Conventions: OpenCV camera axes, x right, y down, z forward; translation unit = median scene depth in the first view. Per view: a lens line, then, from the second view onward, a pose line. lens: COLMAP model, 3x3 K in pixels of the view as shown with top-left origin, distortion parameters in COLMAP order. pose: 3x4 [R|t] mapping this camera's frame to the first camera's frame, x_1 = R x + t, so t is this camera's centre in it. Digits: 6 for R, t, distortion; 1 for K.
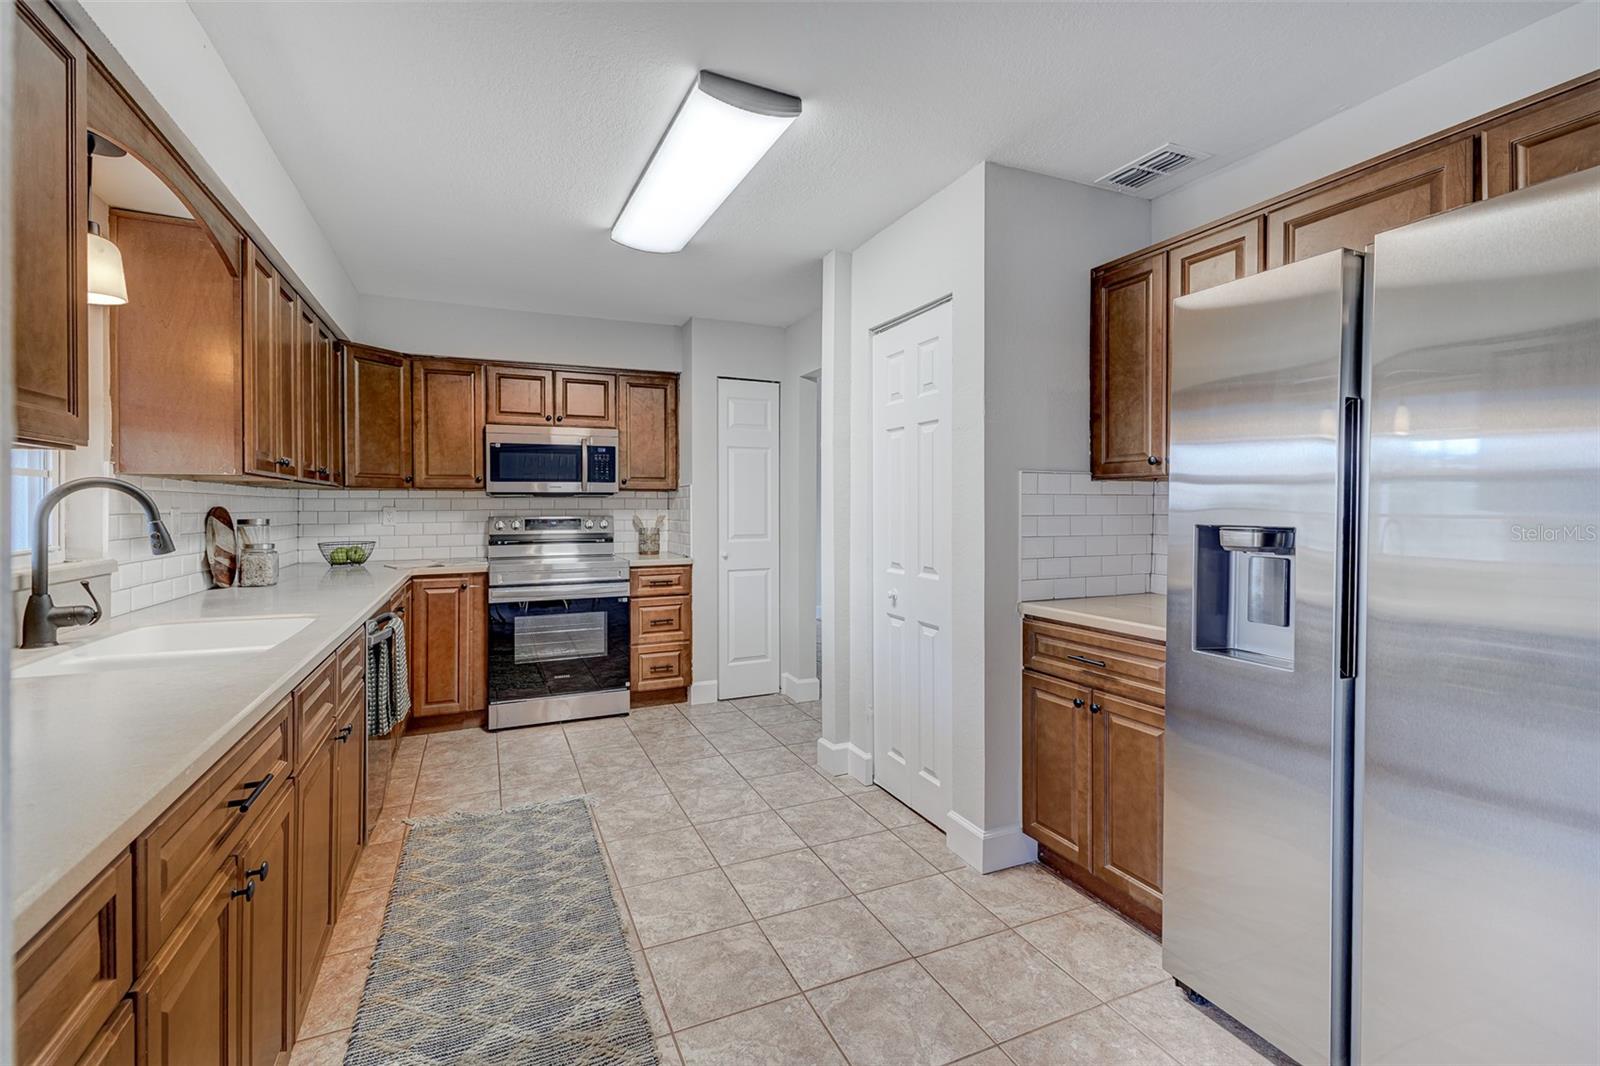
lens RADIAL K [[693.8, 0, 807.3], [0, 693.8, 509.7], [0, 0, 1]] dist [0.000623, 0.000117]
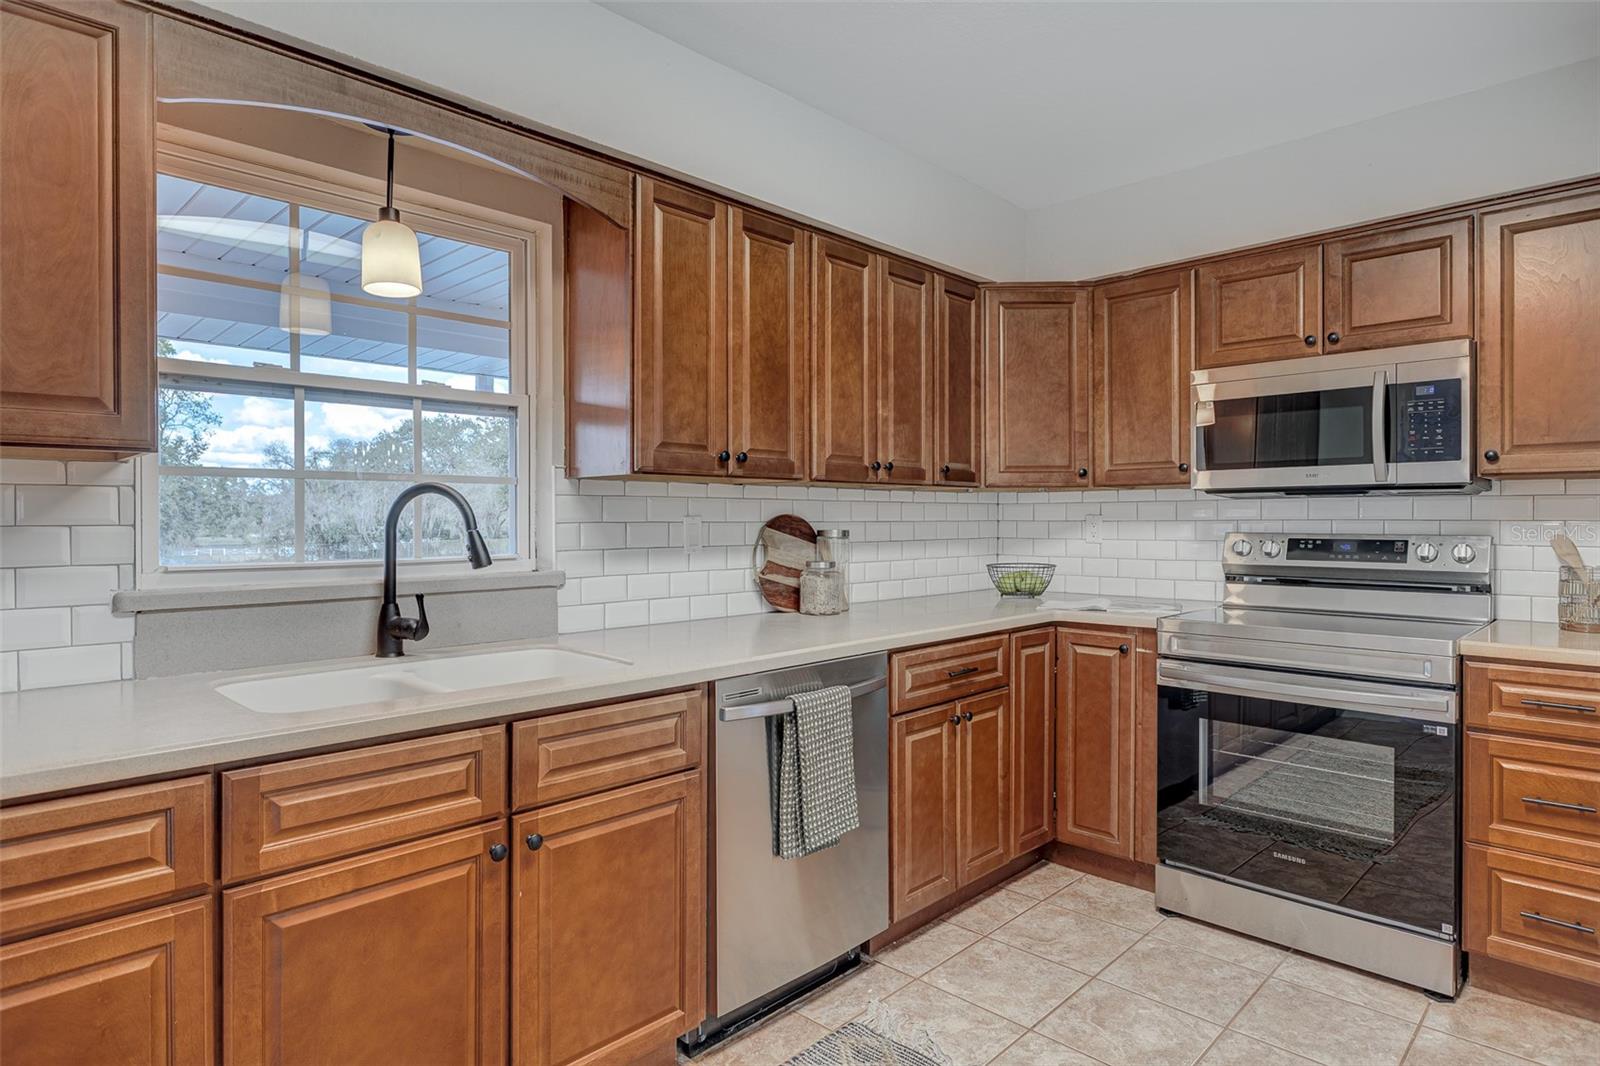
lens RADIAL K [[901.3, 0, 801.8], [0, 901.3, 524.2], [0, 0, 1]] dist [0.005179, 0.001471]
pose [[0.361033, 0.009155, -0.932508, 0.119463], [-0.004545, 0.999957, 0.008057, -0.001119], [0.932542, 0.001330, 0.361059, 0.438078]]
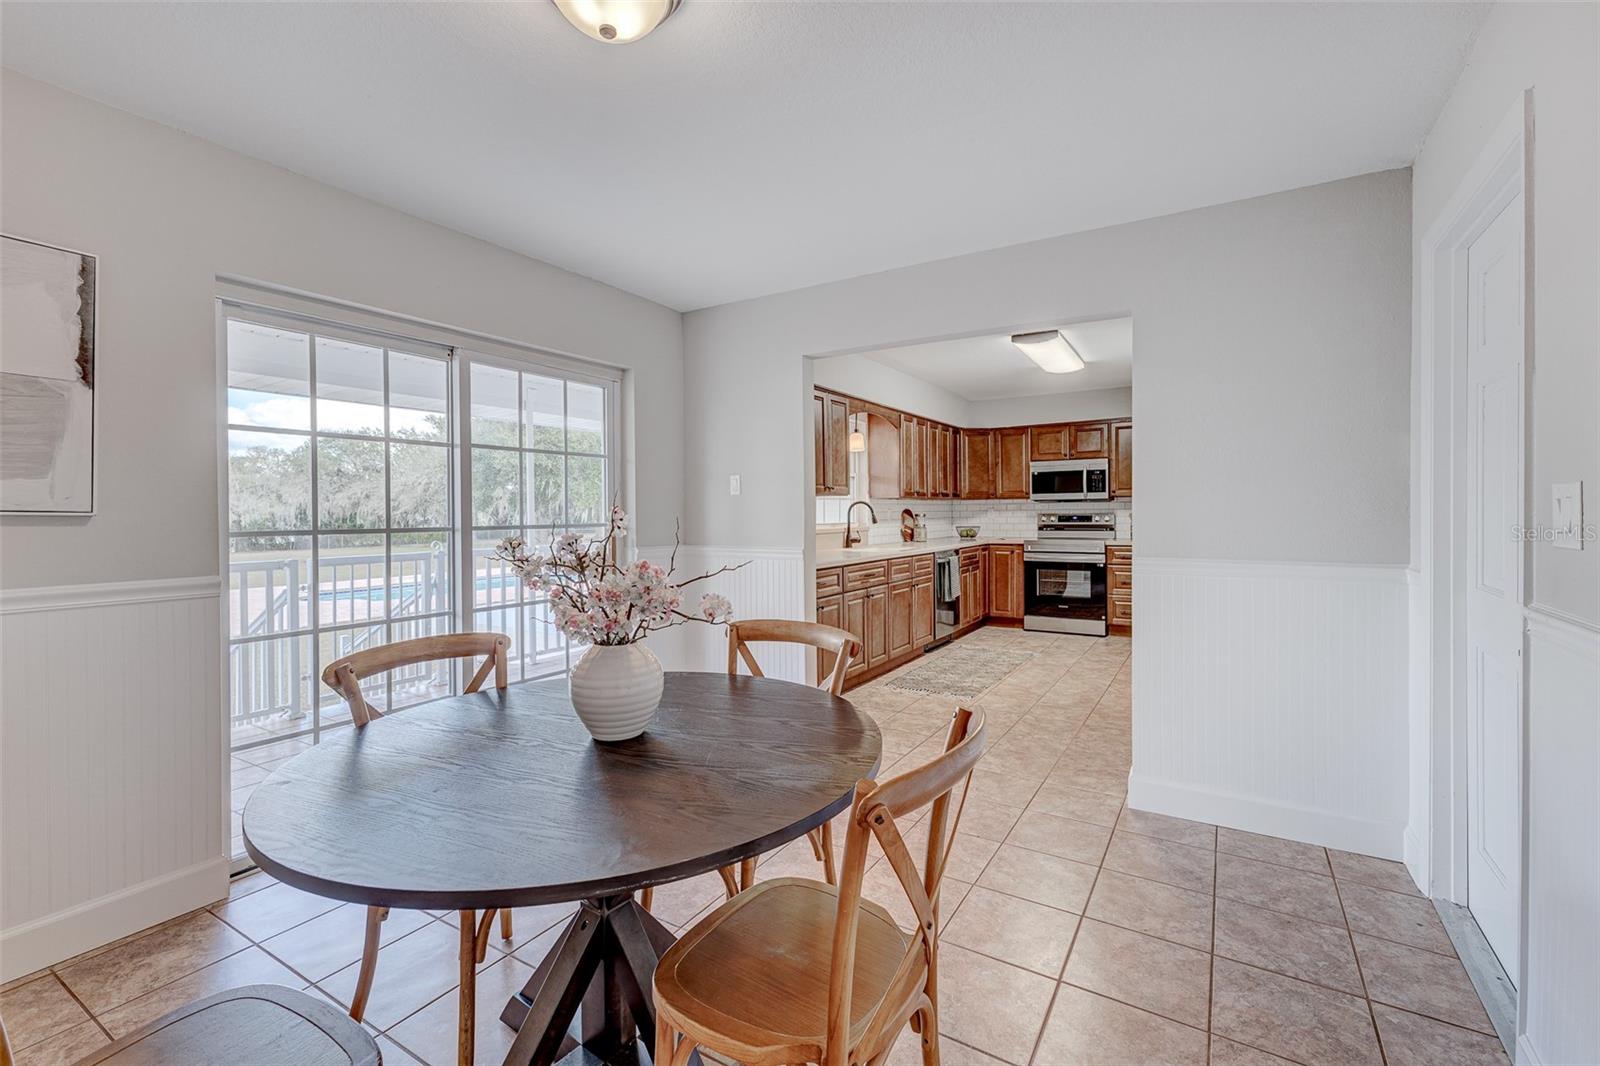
lens RADIAL K [[700.5, 0, 801.4], [0, 700.5, 520.2], [0, 0, 1]] dist [-0.000479, -0.000271]
pose [[0.550181, 0.009387, -0.834993, 0.731999], [0.003212, 0.999906, 0.013357, 0.000685], [0.835039, -0.010030, 0.550099, -0.492215]]
